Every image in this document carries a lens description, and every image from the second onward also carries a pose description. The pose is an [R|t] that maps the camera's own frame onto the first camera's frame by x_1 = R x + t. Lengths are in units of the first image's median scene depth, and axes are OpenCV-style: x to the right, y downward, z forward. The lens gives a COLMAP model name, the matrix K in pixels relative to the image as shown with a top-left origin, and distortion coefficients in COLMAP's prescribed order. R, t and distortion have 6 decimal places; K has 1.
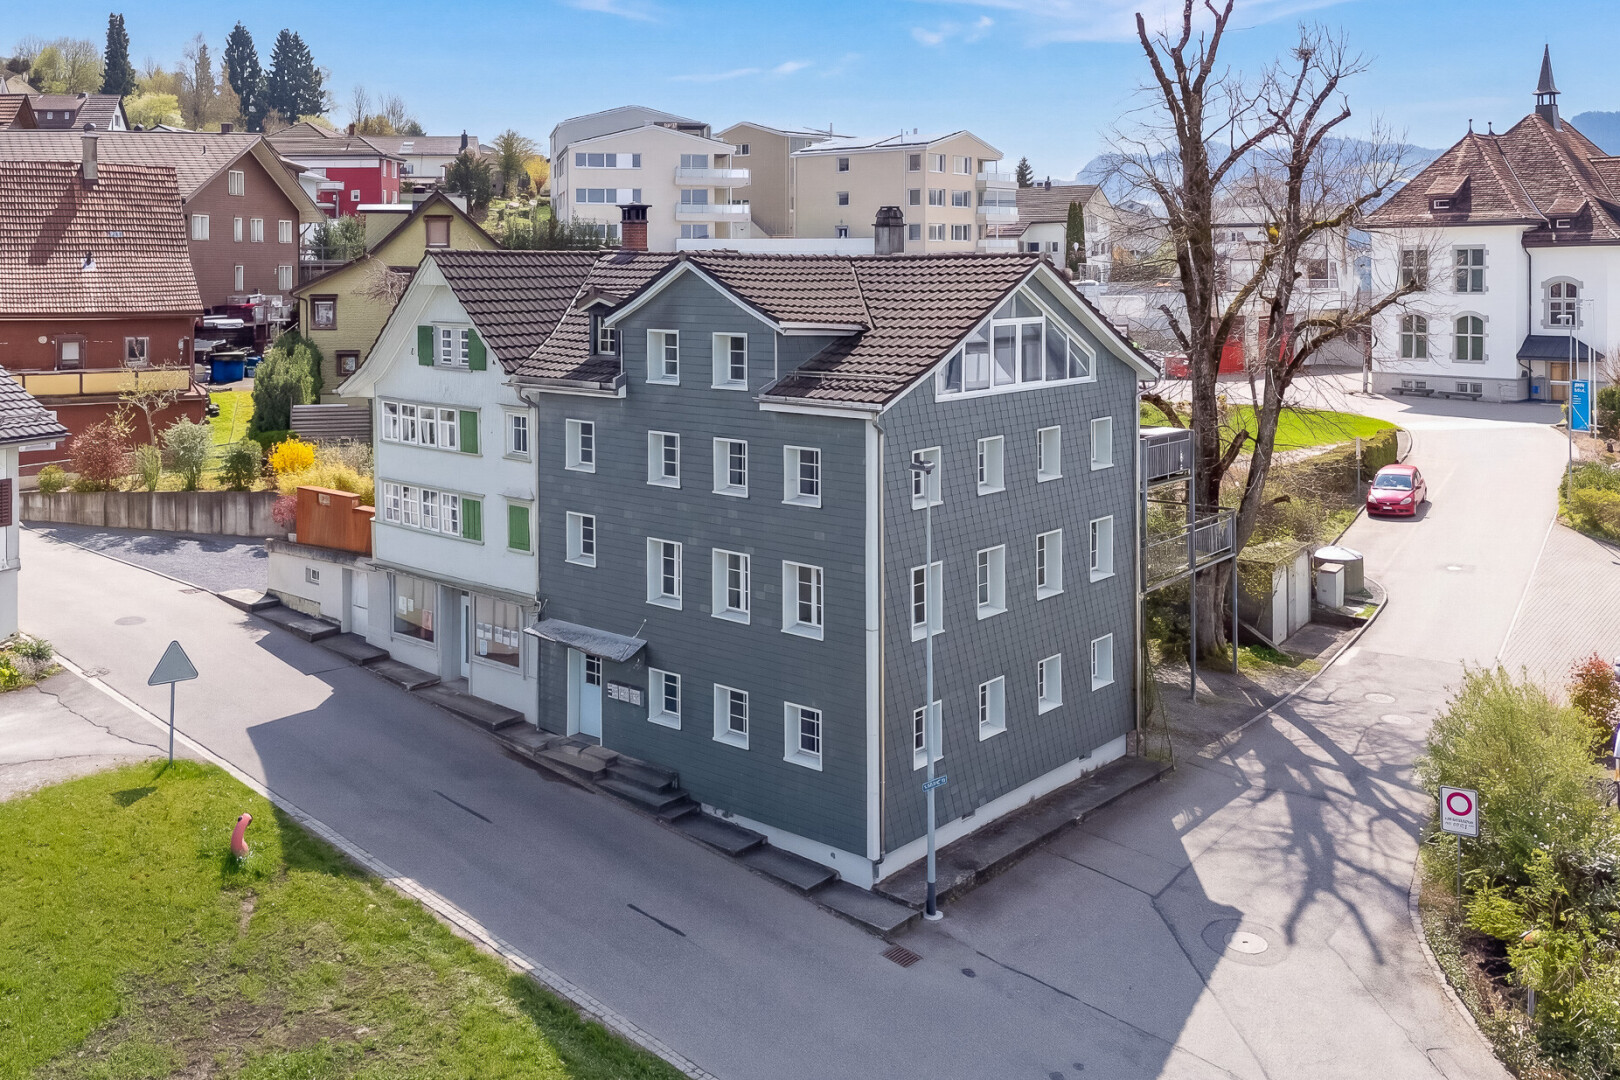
lens RADIAL K [[1226.1, 0, 810.0], [0, 1226.1, 540.0], [0, 0, 1]] dist [0.000762, -0.000502]
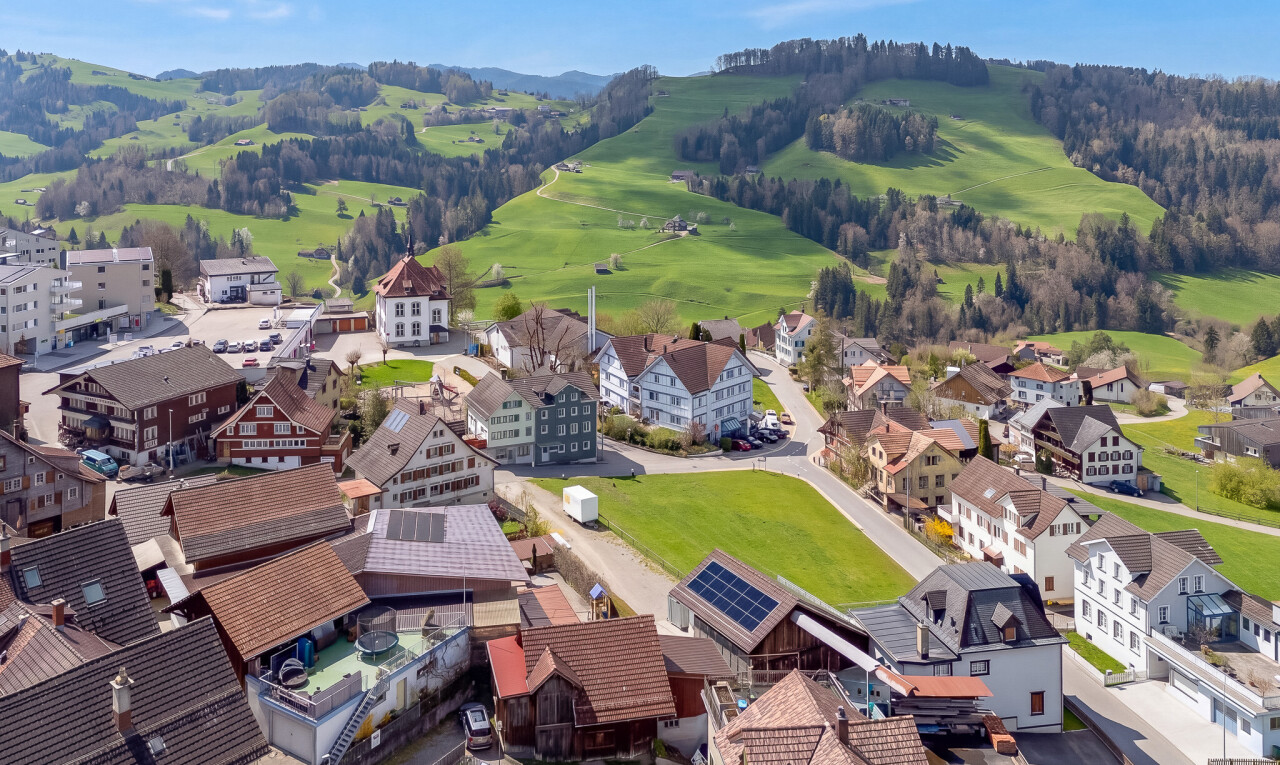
lens RADIAL K [[496.3, 0, 640.0], [0, 496.3, 382.5], [0, 0, 1]] dist [0.001955, -0.000045]
pose [[0.458362, -0.196512, 0.866768, -0.362781], [0.191248, 0.974211, 0.119736, -0.076494], [-0.867945, 0.110885, 0.484124, -0.121513]]
